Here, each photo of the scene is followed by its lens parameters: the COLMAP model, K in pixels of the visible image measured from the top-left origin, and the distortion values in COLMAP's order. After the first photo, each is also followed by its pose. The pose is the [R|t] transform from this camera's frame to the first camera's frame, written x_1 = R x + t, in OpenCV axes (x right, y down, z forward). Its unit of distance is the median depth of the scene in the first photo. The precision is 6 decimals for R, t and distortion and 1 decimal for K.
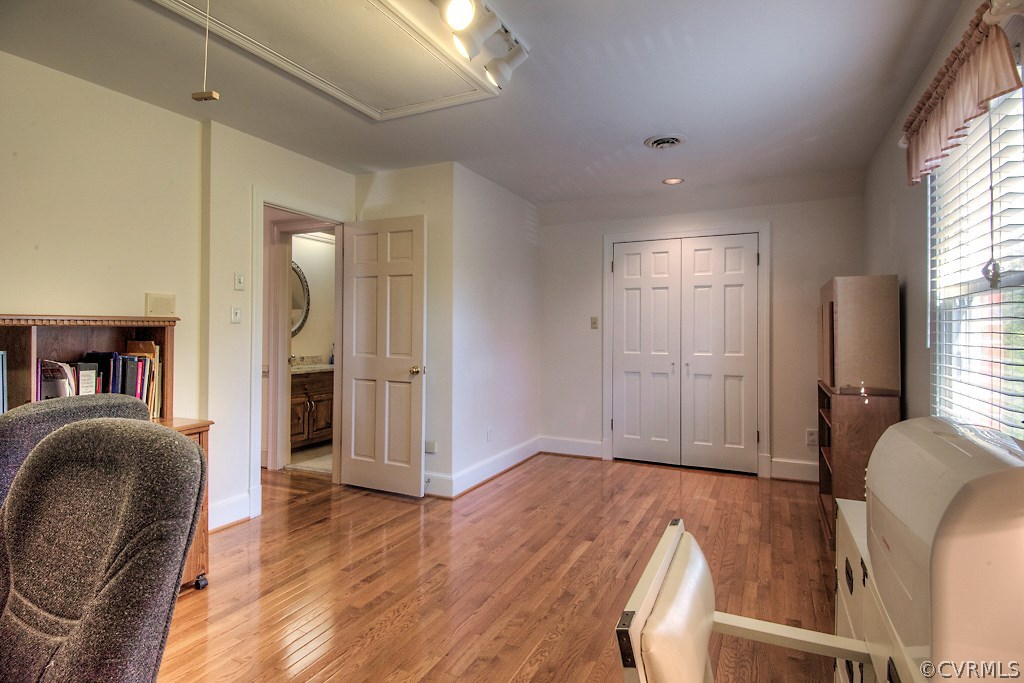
lens RADIAL K [[540.5, 0, 515.1], [0, 540.5, 326.5], [0, 0, 1]] dist [-0.000598, -0.000236]
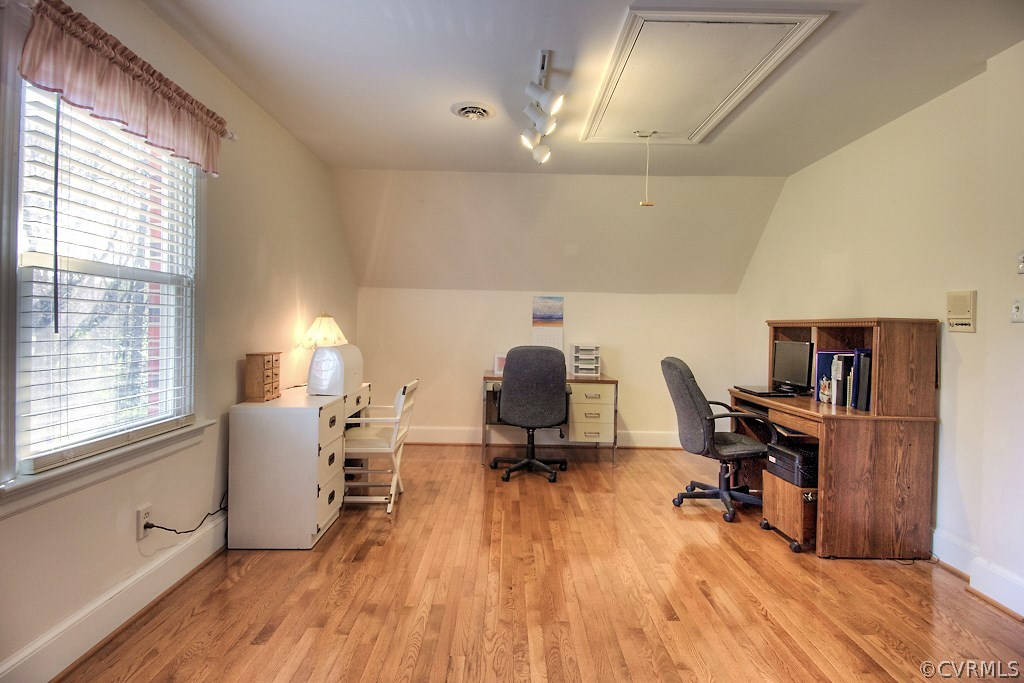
lens RADIAL K [[540.5, 0, 515.1], [0, 540.5, 326.5], [0, 0, 1]] dist [-0.000598, -0.000236]
pose [[-0.898927, -0.002024, -0.438094, 0.437209], [-0.000554, 0.999994, -0.003483, 0.002947], [0.438098, -0.002888, -0.898922, 1.640733]]
